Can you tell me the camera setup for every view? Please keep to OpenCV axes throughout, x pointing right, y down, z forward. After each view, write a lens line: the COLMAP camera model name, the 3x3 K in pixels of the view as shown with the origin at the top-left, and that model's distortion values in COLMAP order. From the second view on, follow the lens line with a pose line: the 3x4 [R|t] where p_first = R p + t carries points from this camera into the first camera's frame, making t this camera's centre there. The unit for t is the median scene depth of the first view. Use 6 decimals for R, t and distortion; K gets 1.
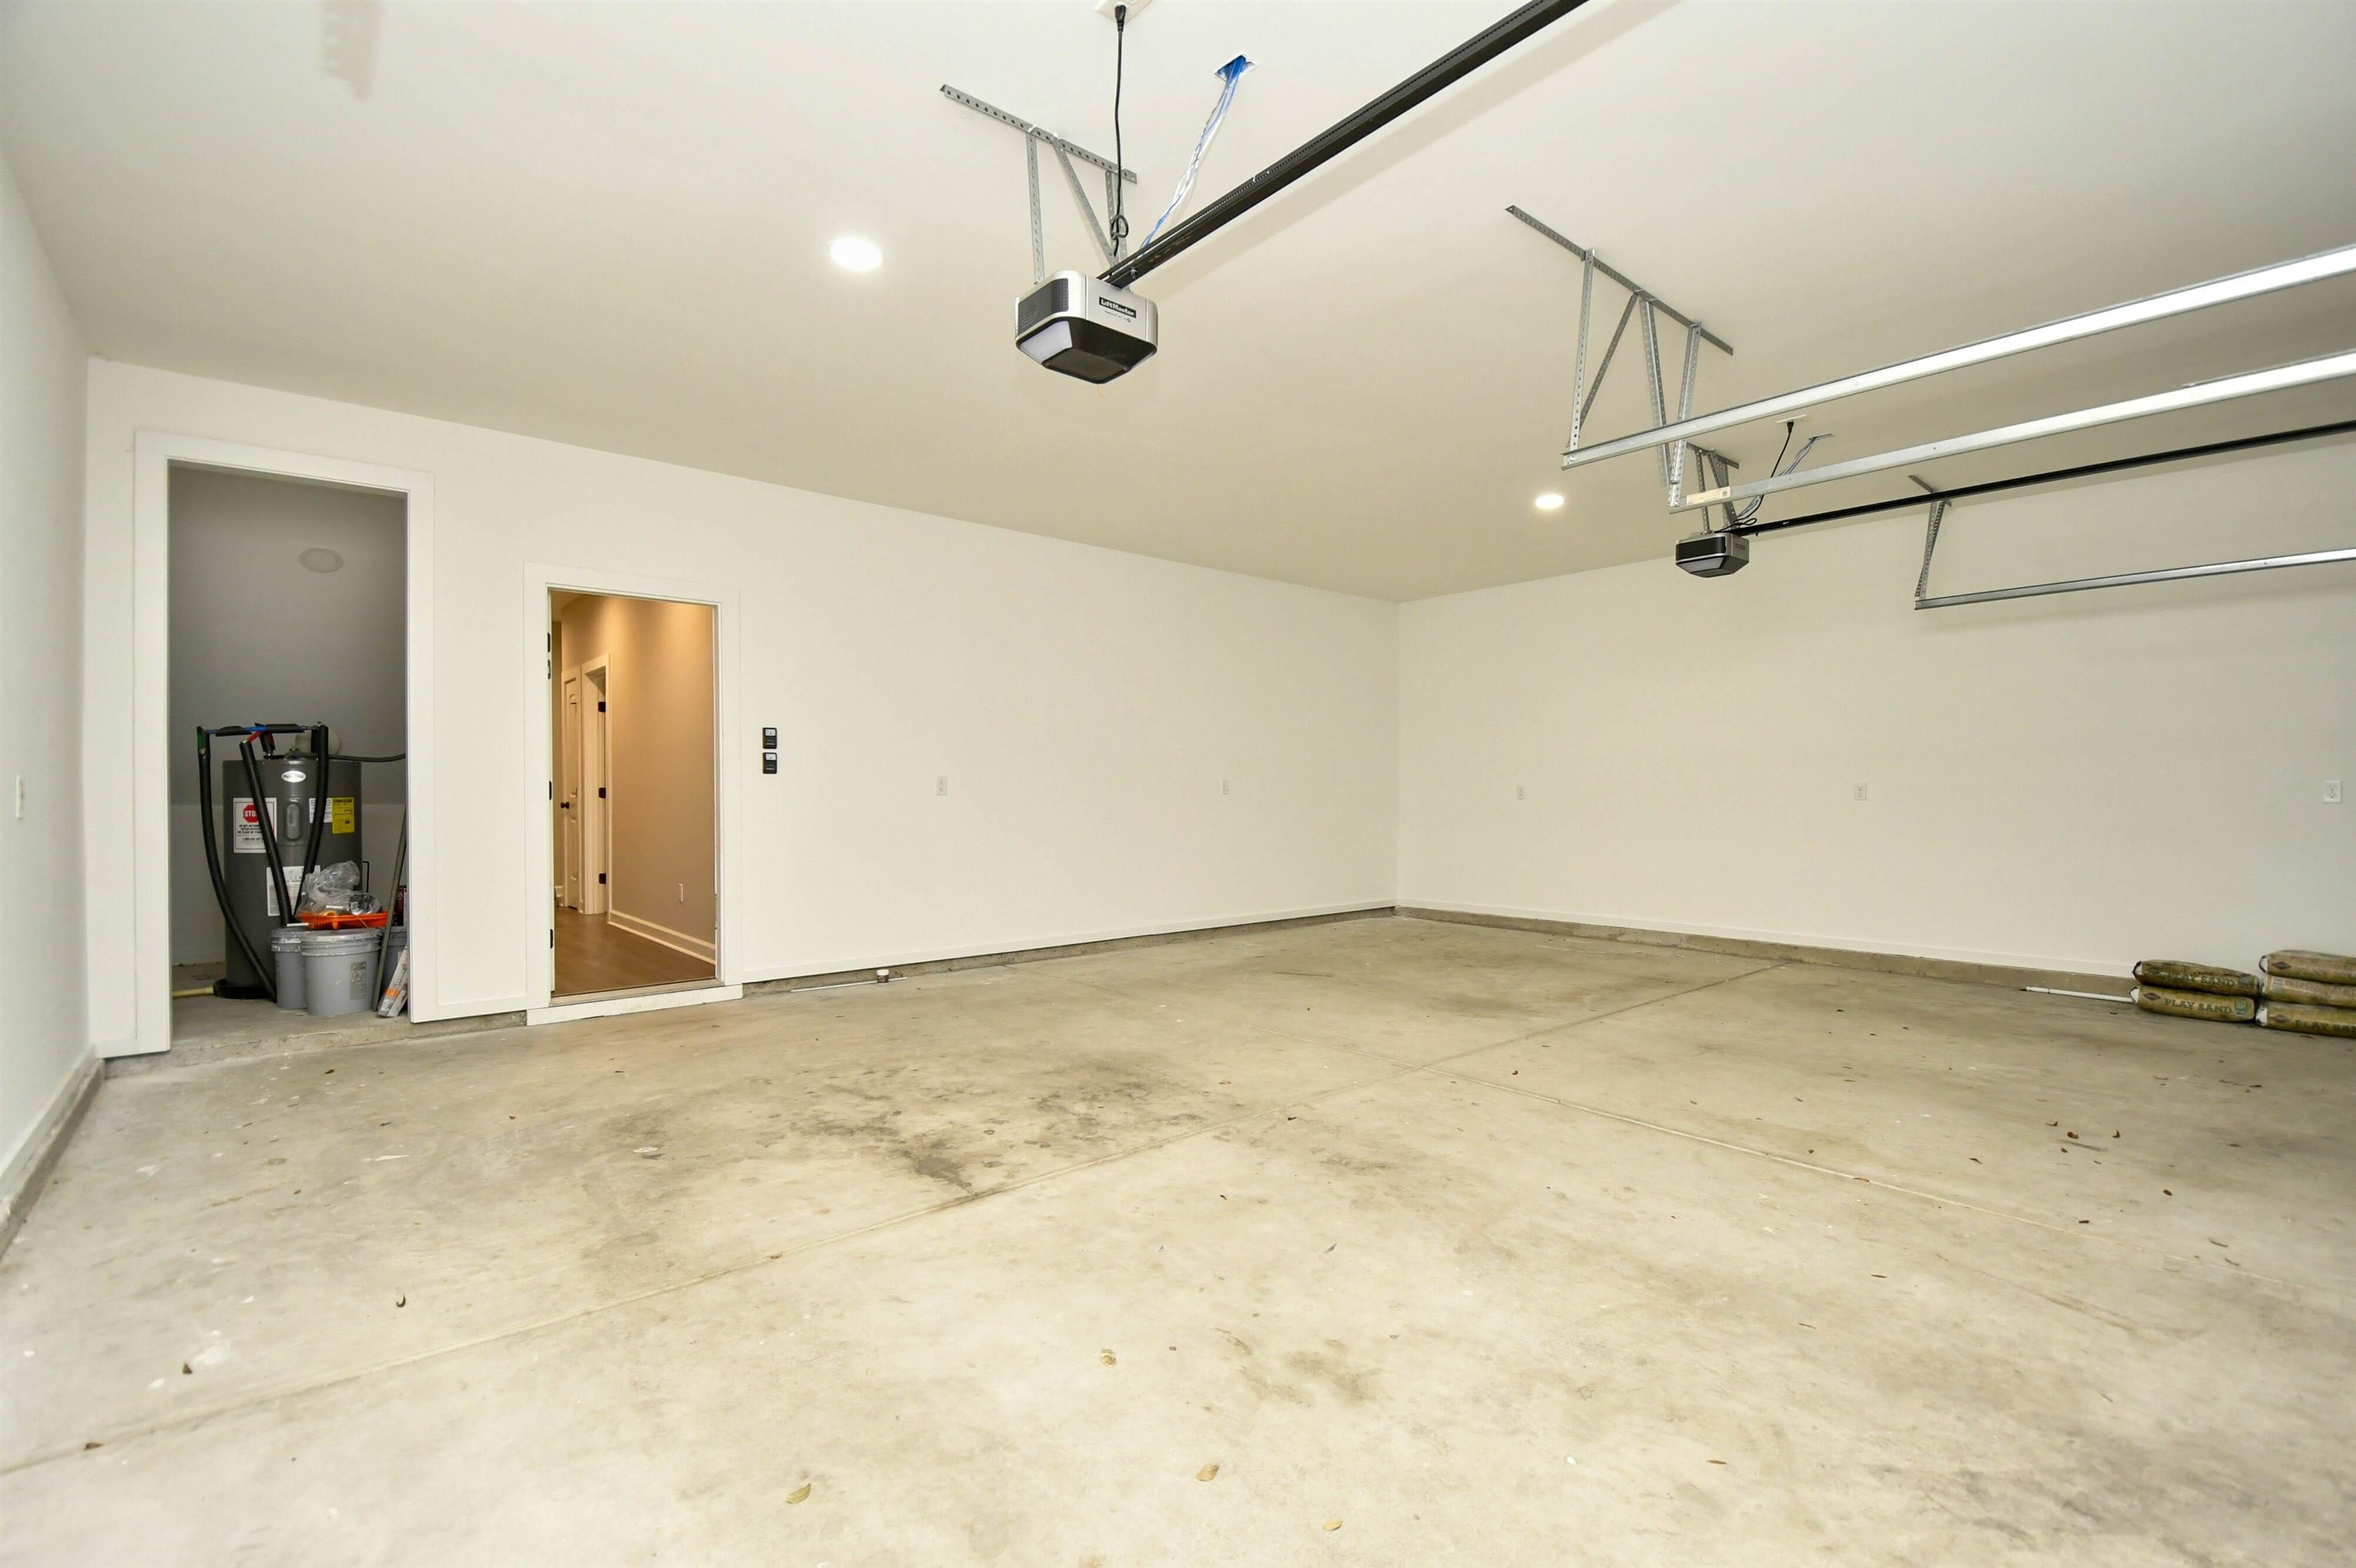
lens RADIAL K [[1053.2, 0, 1184.2], [0, 1053.2, 818.3], [0, 0, 1]] dist [0.030206, -0.030474]
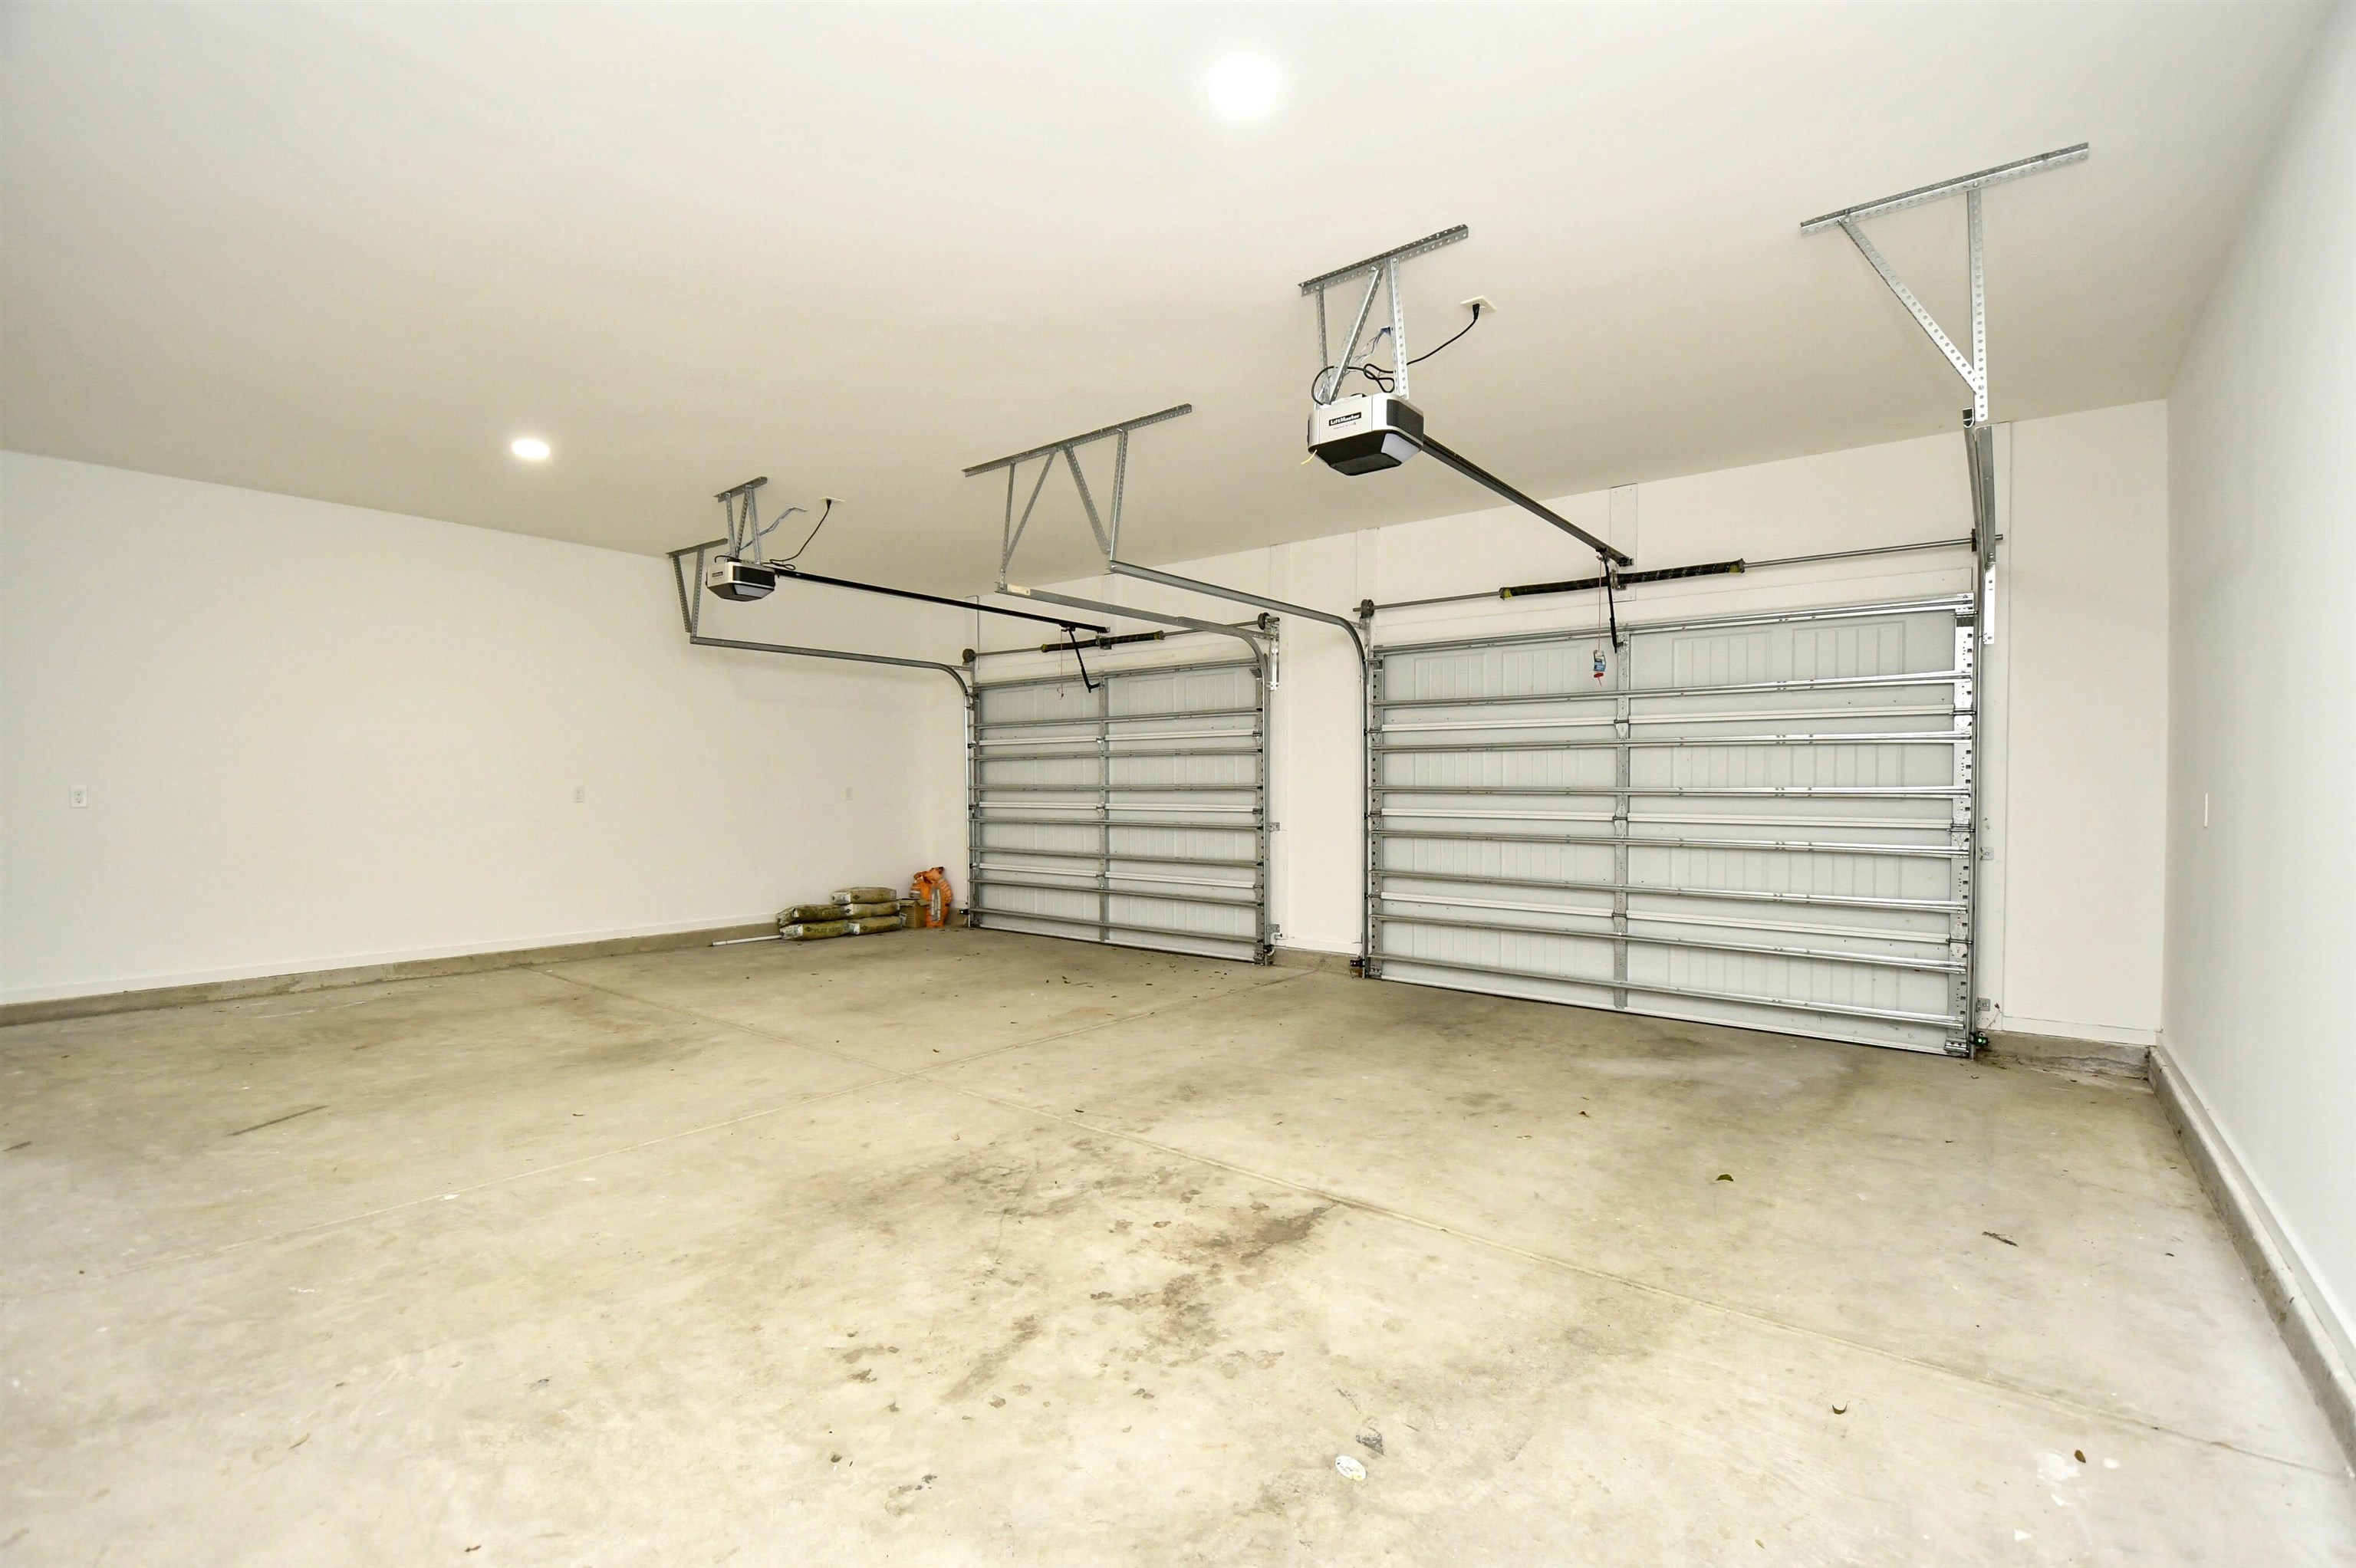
lens RADIAL K [[1053.2, 0, 1184.2], [0, 1053.2, 818.3], [0, 0, 1]] dist [0.030206, -0.030474]
pose [[-0.209030, -0.029753, 0.977456, -0.972223], [0.019701, 0.999206, 0.034628, -0.046630], [-0.977711, 0.026495, -0.208278, 1.132214]]
